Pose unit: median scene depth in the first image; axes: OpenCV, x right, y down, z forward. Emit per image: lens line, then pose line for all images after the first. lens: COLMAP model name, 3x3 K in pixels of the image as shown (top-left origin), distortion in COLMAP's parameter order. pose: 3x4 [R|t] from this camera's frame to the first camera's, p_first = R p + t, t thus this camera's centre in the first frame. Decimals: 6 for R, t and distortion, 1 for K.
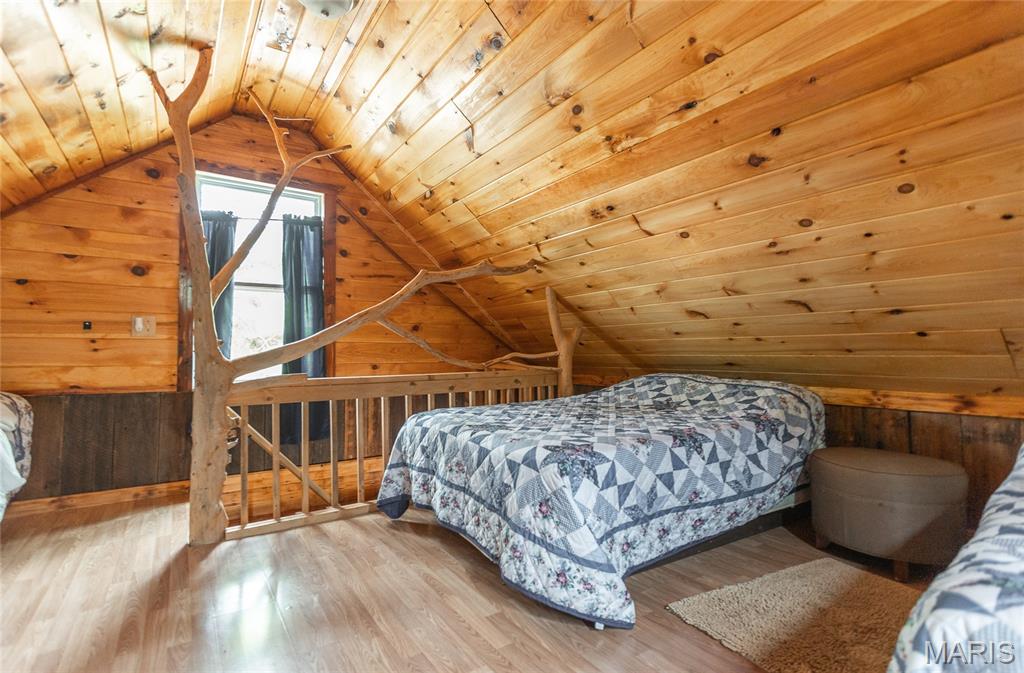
lens RADIAL K [[495.0, 0, 509.1], [0, 495.0, 332.9], [0, 0, 1]] dist [0.006952, 0.000504]
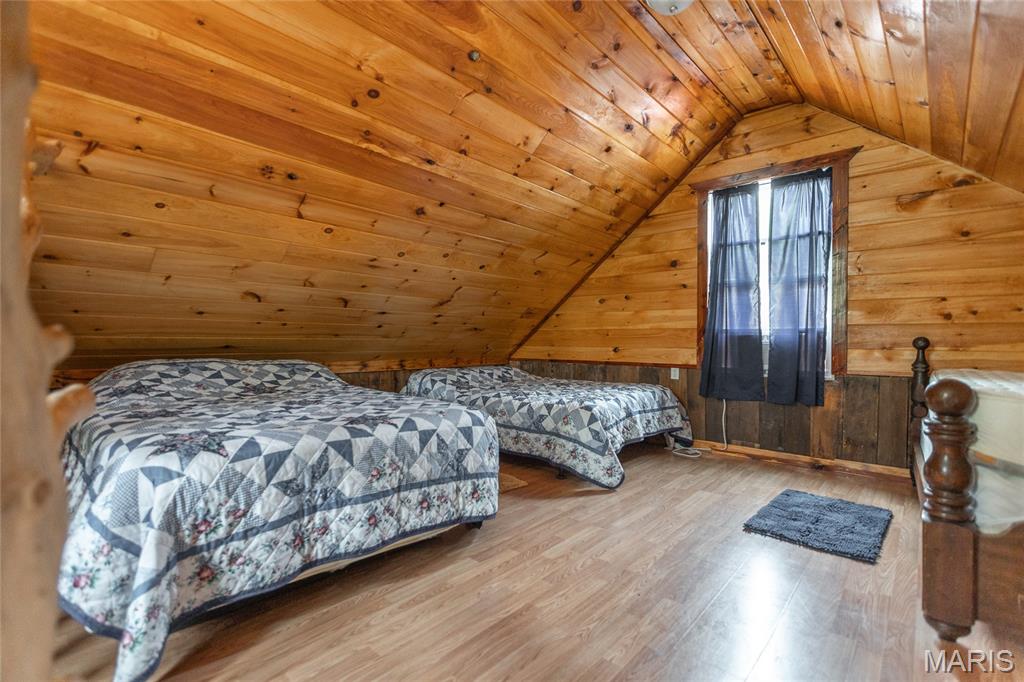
lens RADIAL K [[462.8, 0, 508.6], [0, 462.8, 345.6], [0, 0, 1]] dist [-0.002745, -0.000654]
pose [[-0.249313, -0.005815, 0.968405, -0.927842], [-0.042865, 0.999068, -0.005036, 0.062392], [-0.967474, -0.042766, -0.249330, 1.033180]]
